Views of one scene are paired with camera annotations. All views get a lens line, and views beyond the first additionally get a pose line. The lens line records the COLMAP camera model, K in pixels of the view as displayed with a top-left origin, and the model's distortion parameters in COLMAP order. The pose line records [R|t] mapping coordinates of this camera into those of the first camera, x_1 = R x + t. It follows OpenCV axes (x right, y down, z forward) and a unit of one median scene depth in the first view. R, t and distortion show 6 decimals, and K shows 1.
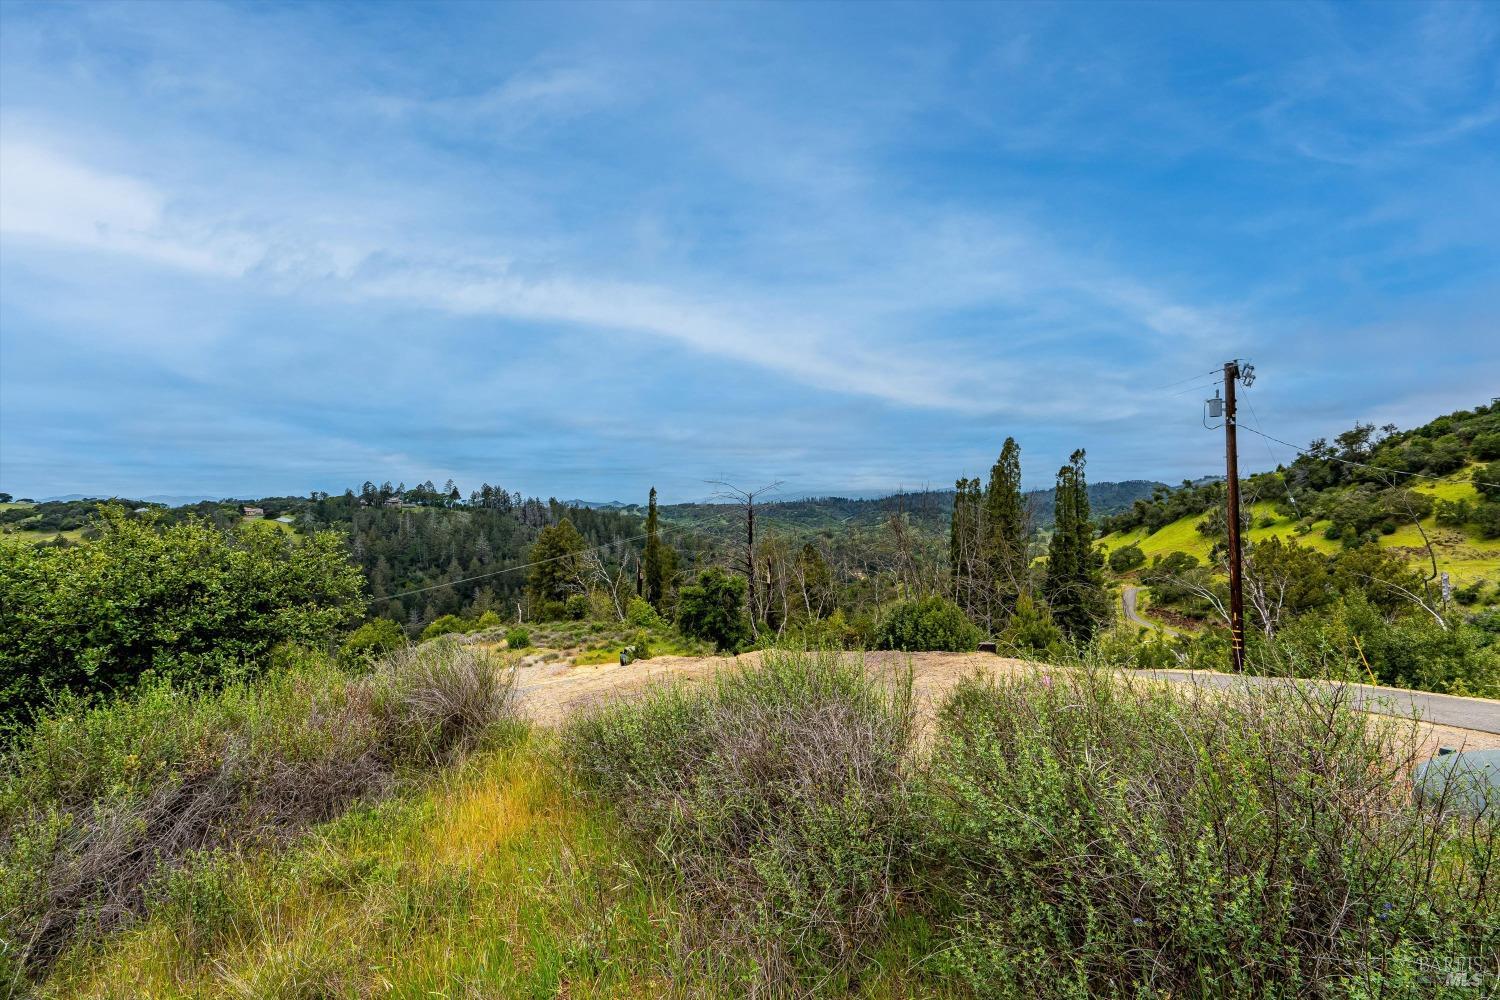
lens RADIAL K [[670.8, 0, 749.1], [0, 670.8, 501.8], [0, 0, 1]] dist [-0.008389, 0.003142]
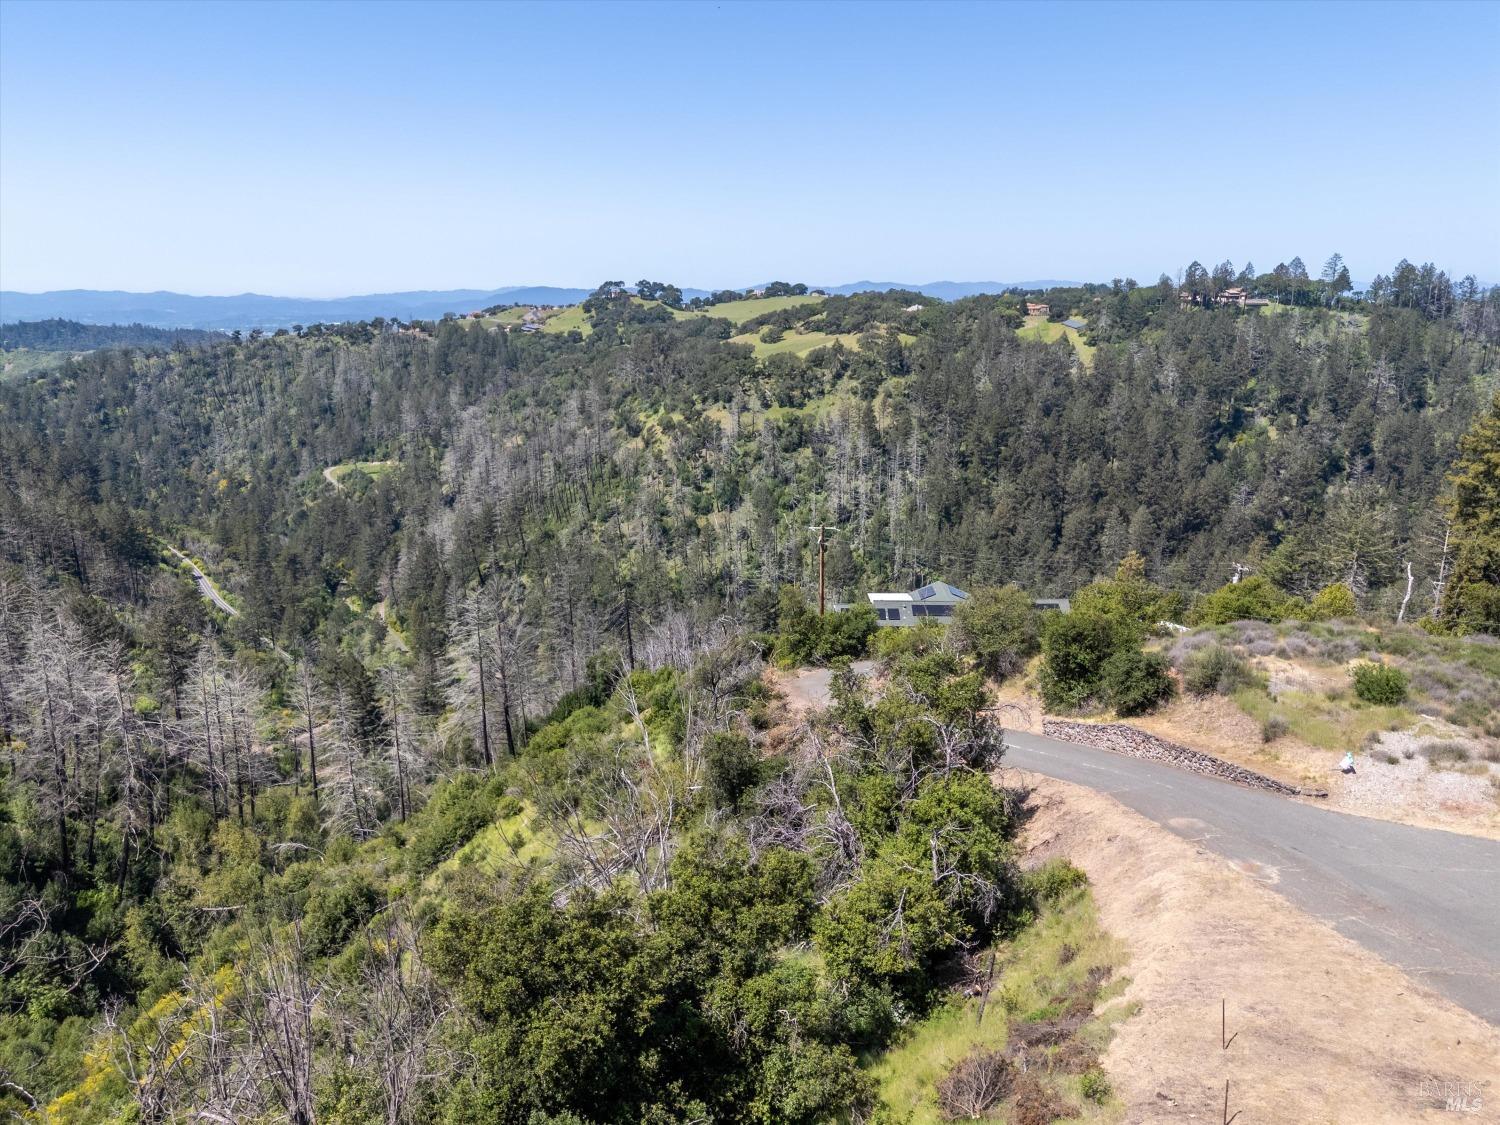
lens RADIAL K [[1099.4, 0, 751.2], [0, 1099.4, 571.4], [0, 0, 1]] dist [0.067775, -0.058793]
pose [[0.629768, 0.193288, -0.752351, -0.052806], [-0.002649, 0.969076, 0.246749, -0.067162], [0.776779, -0.153401, 0.610805, 0.209701]]
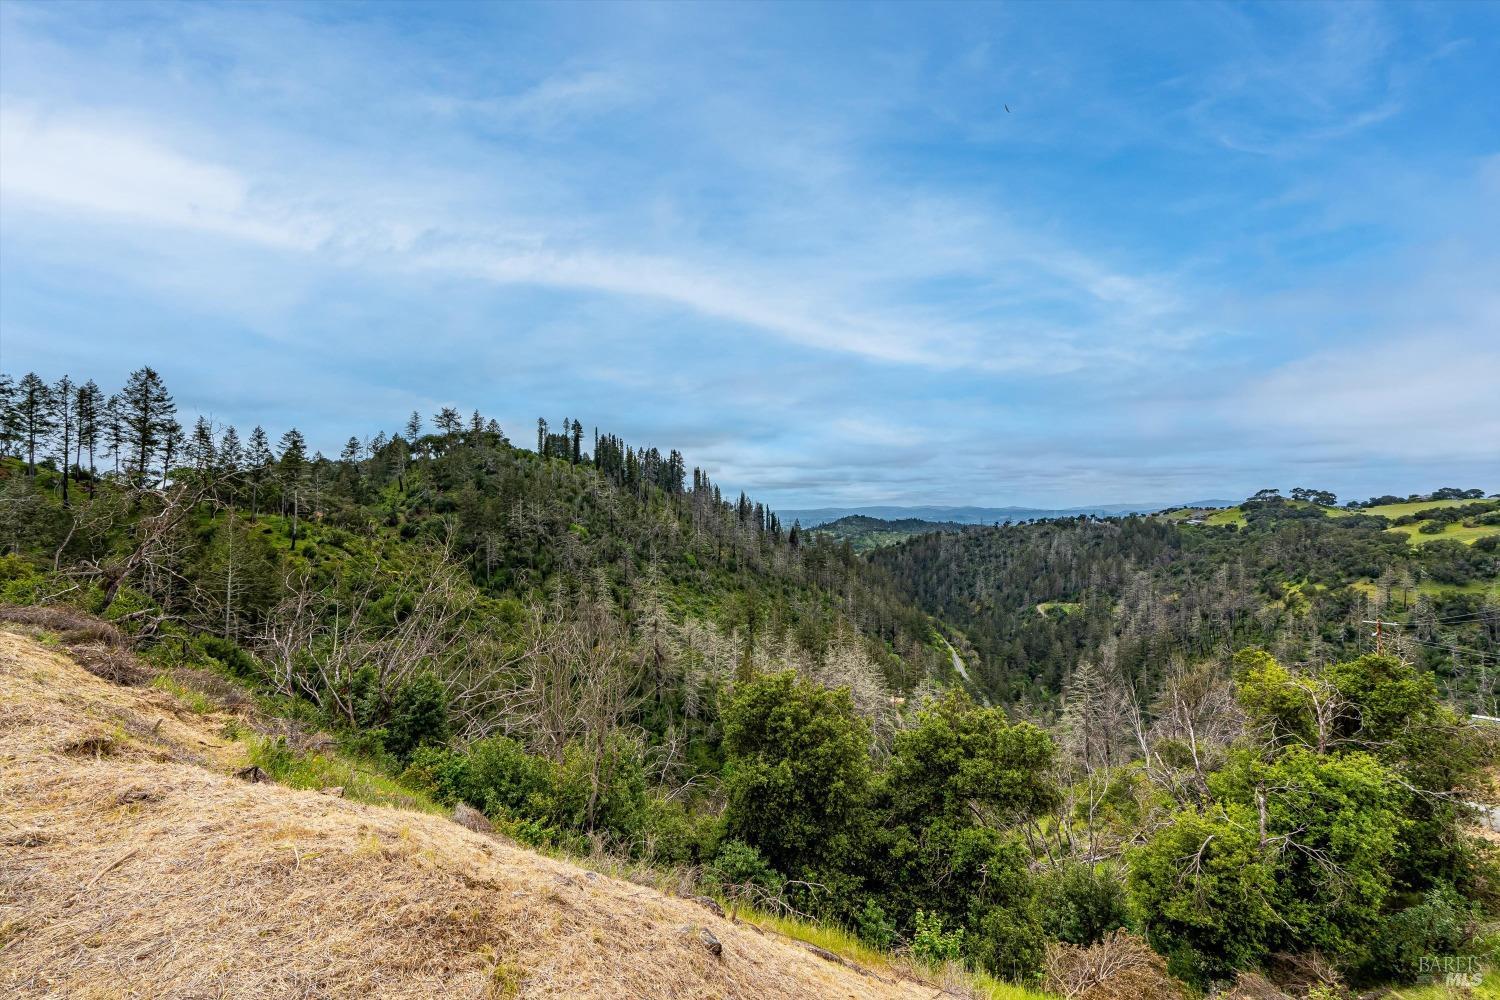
lens RADIAL K [[670.8, 0, 746.1], [0, 670.8, 502.7], [0, 0, 1]] dist [-0.008389, 0.003142]
pose [[-0.111413, -0.001479, -0.993773, -0.062236], [0.004019, 0.999990, -0.001939, 0.075270], [0.993766, -0.004210, -0.111406, 0.413620]]
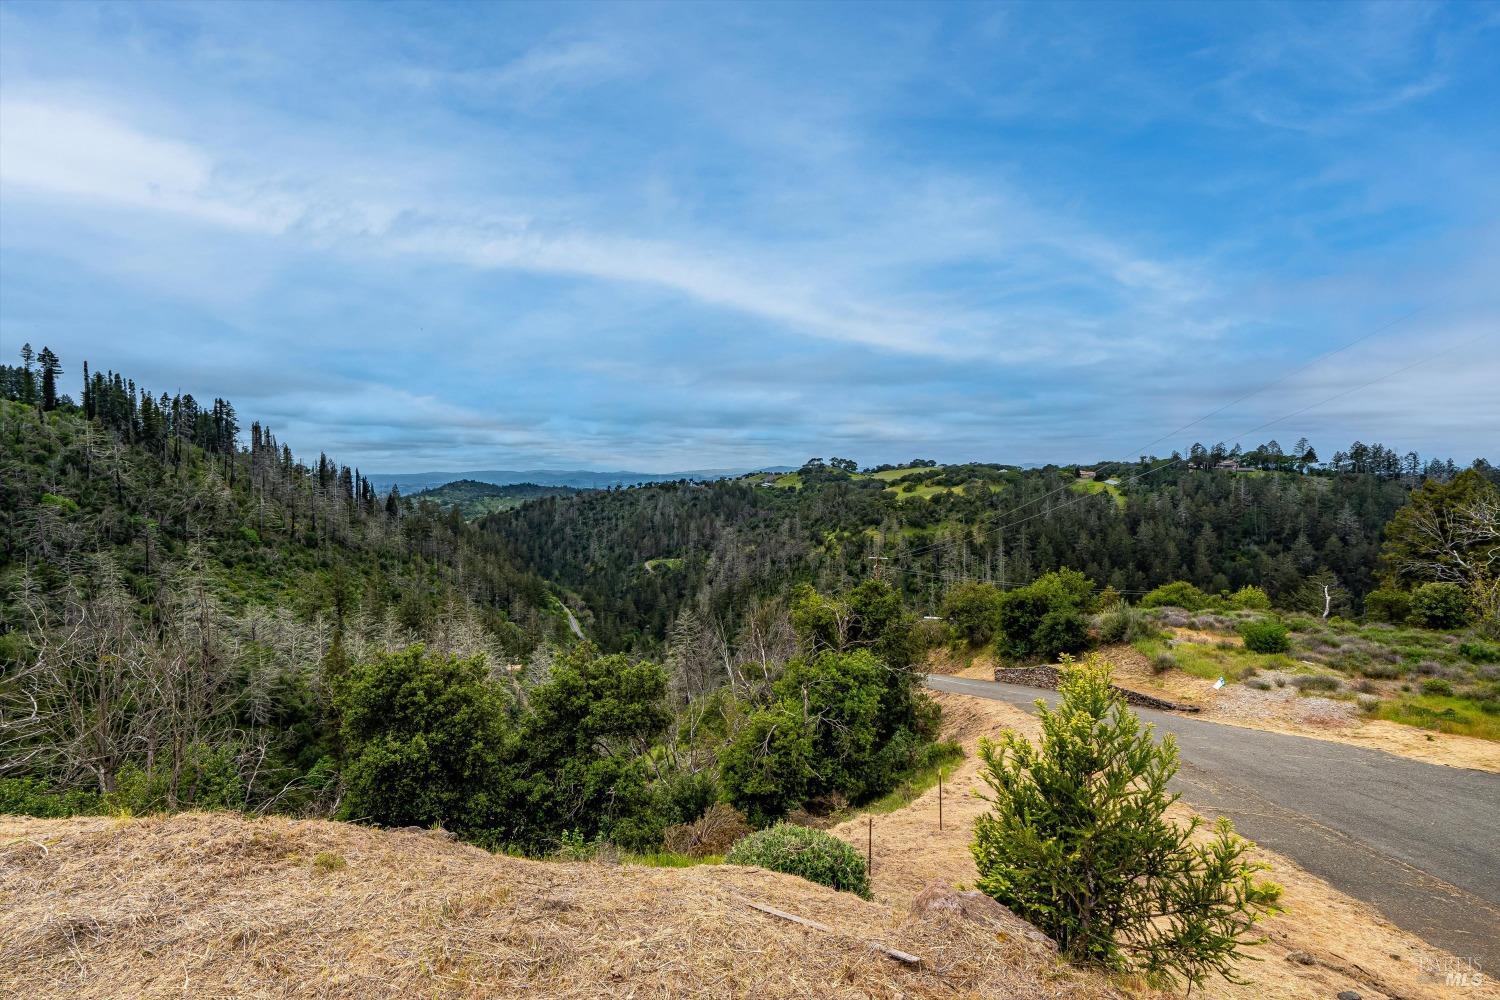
lens RADIAL K [[670.8, 0, 745.7], [0, 670.8, 503.5], [0, 0, 1]] dist [-0.008389, 0.003142]
pose [[0.432667, 0.048639, -0.900241, -0.036966], [-0.002721, 0.998610, 0.052646, 0.071932], [0.901549, -0.020329, 0.432198, 0.401062]]
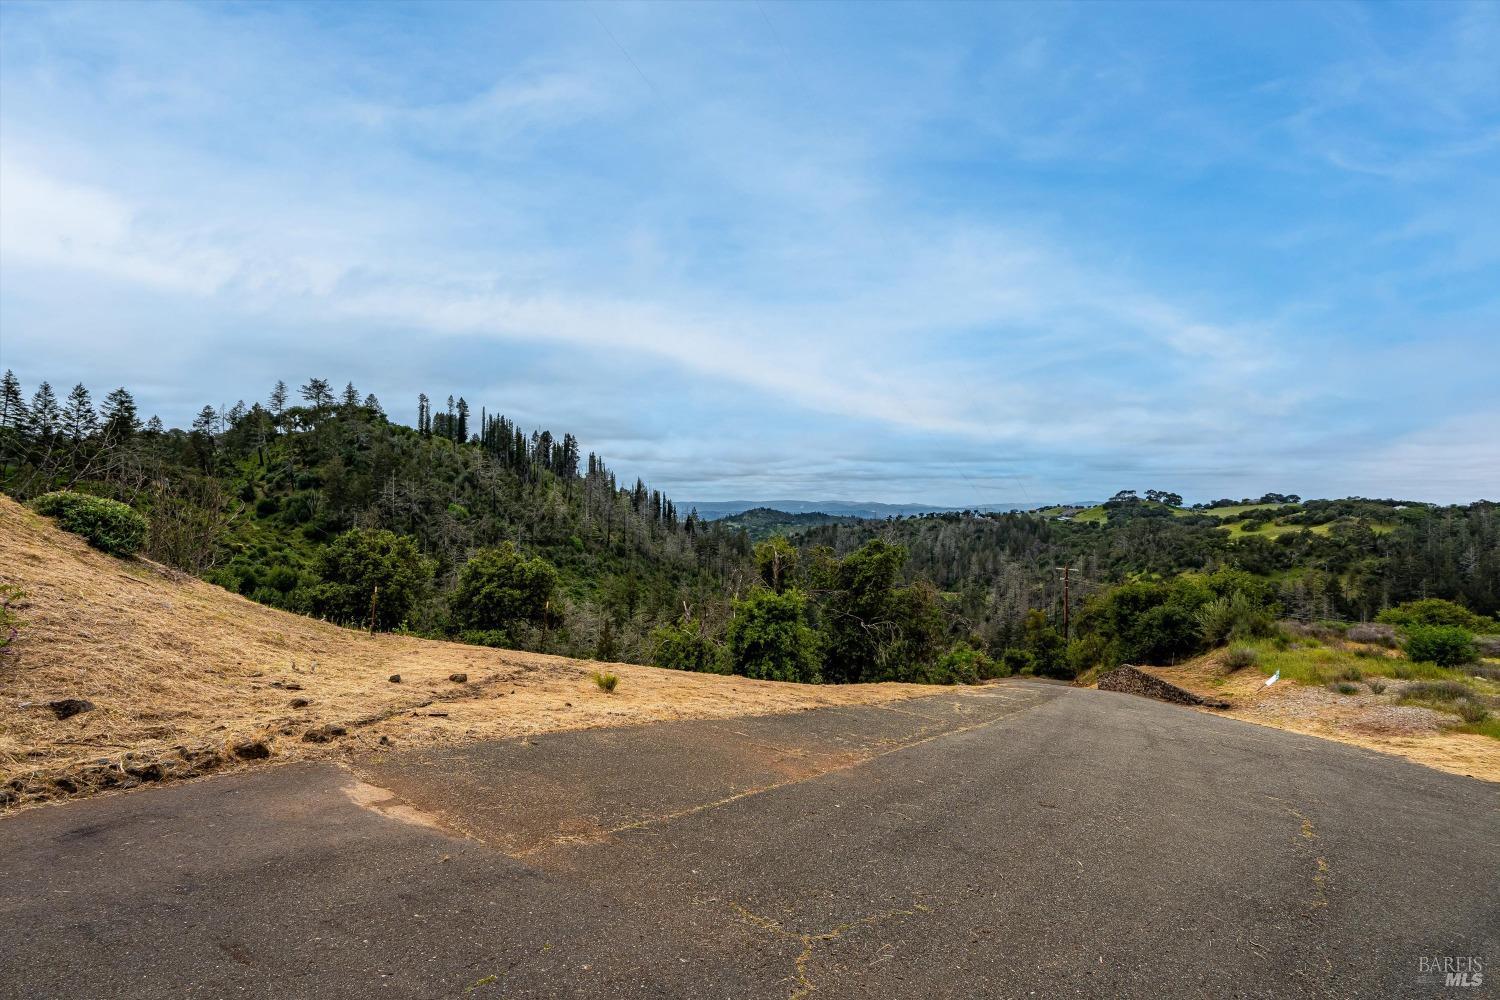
lens RADIAL K [[670.8, 0, 747.2], [0, 670.8, 501.1], [0, 0, 1]] dist [-0.008389, 0.003142]
pose [[0.022409, 0.006212, -0.999730, 0.043707], [-0.019179, 0.999799, 0.005782, 0.138190], [0.999565, 0.019044, 0.022523, 0.637100]]
